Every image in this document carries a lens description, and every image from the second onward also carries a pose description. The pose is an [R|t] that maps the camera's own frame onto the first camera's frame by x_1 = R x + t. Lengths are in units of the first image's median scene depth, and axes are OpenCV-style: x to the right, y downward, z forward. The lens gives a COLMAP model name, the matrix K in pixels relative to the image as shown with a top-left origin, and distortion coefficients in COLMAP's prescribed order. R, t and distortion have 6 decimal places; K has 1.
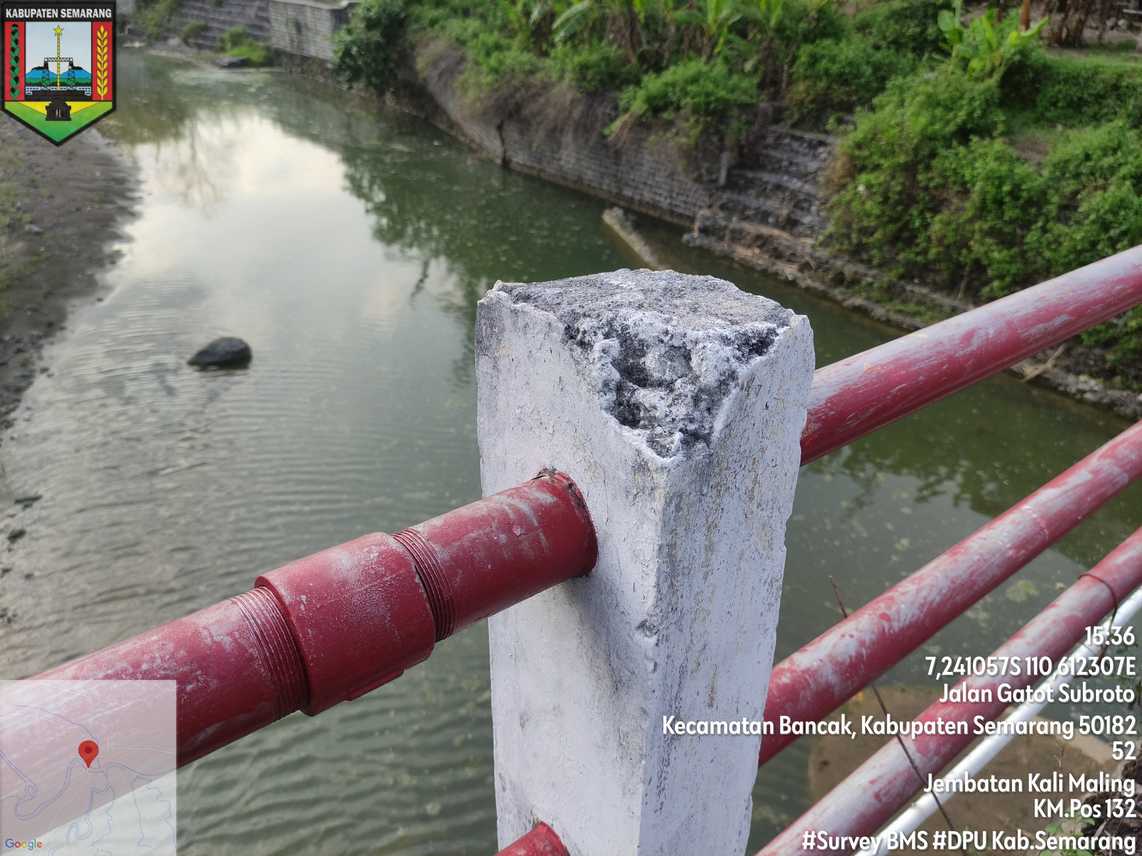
lens RADIAL K [[841.8, 0, 563.3], [0, 841.8, 429.7], [0, 0, 1]] dist [0.049155, -0.065290]
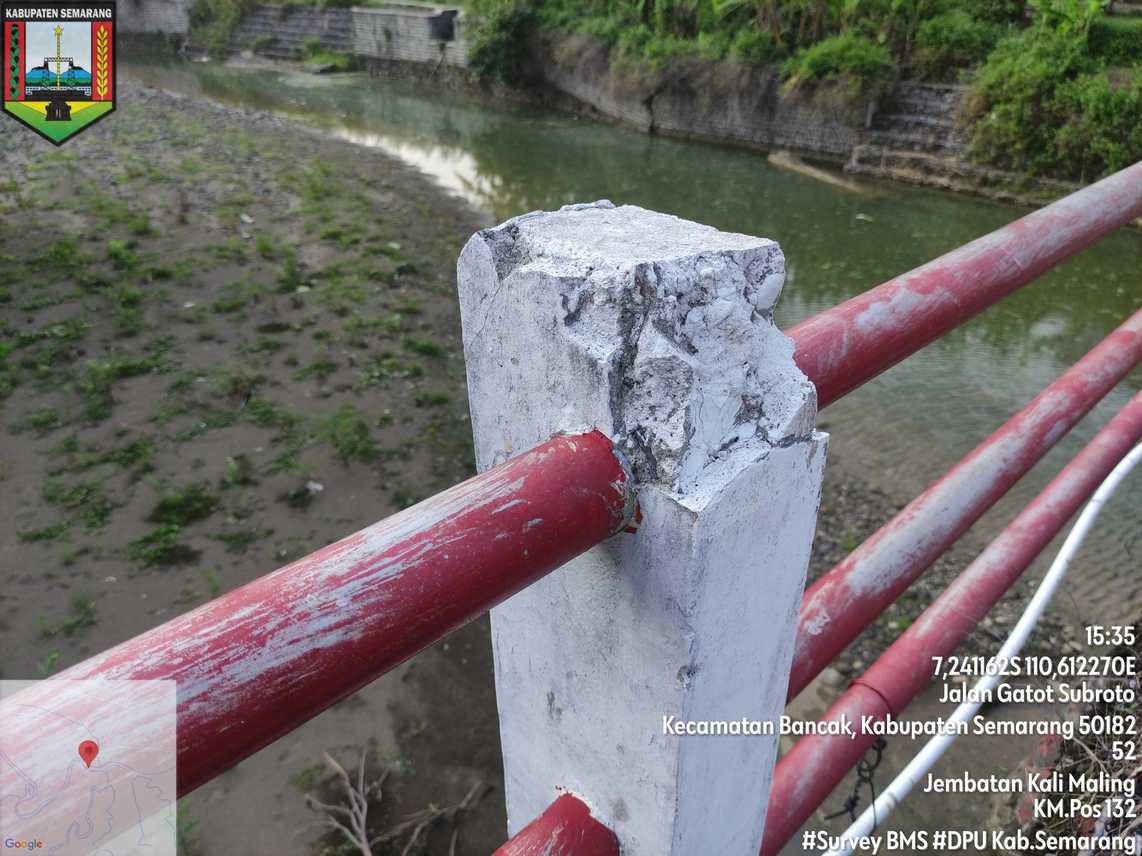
lens RADIAL K [[855.3, 0, 565.0], [0, 855.3, 425.7], [0, 0, 1]] dist [0.047763, -0.065259]
pose [[0.994153, -0.075405, 0.077297, -0.425922], [0.076708, 0.996955, -0.014030, 0.161650], [-0.076003, 0.019877, 0.996909, -0.308661]]
